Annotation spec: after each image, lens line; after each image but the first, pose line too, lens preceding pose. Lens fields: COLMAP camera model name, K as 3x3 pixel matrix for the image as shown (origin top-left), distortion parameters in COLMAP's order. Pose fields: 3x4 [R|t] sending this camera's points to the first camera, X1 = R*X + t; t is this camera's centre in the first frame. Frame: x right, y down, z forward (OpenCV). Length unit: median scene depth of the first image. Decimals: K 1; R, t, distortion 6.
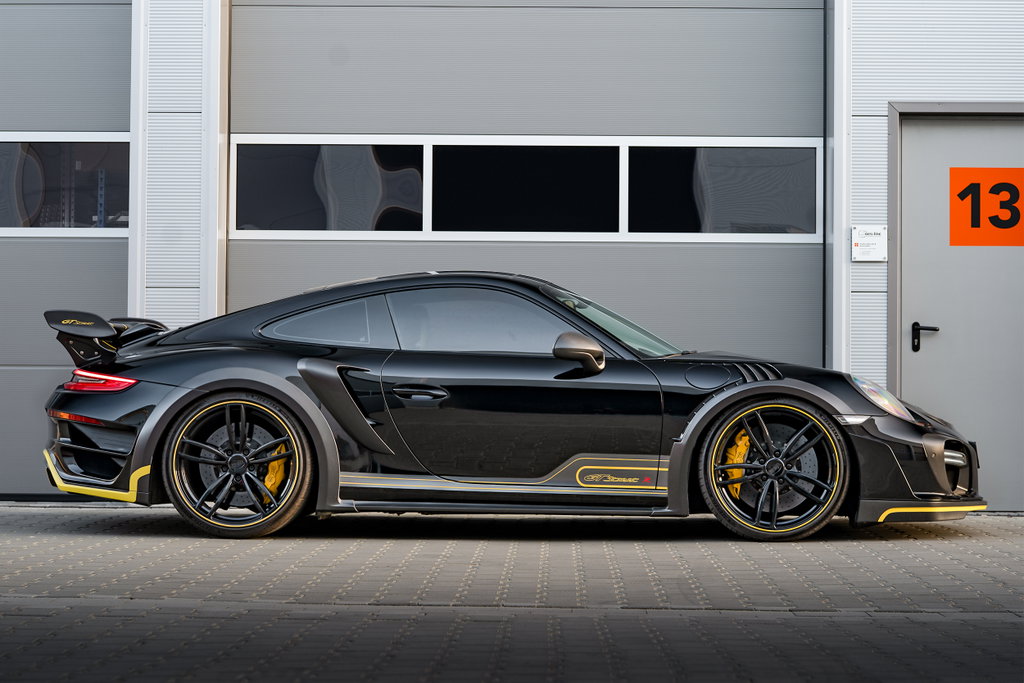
lens RADIAL K [[2563.3, 0, 512.1], [0, 2563.3, 324.0], [0, 0, 1]] dist [-0.004839, 0.622670]
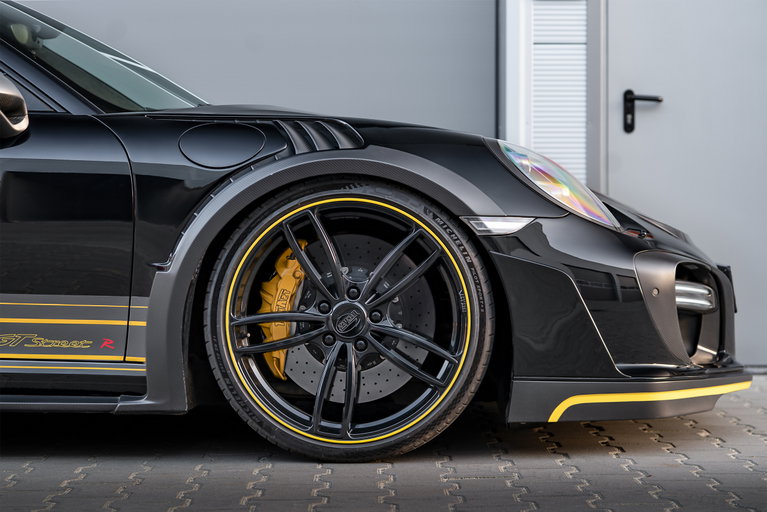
lens RADIAL K [[1920.0, 0, 383.5], [0, 1920.0, 242.9], [0, 0, 1]] dist [-0.004839, 0.622670]
pose [[0.999717, -0.007398, 0.022588, 0.100211], [0.006606, 0.999368, 0.034927, 0.027067], [-0.022832, -0.034768, 0.999135, 0.610336]]
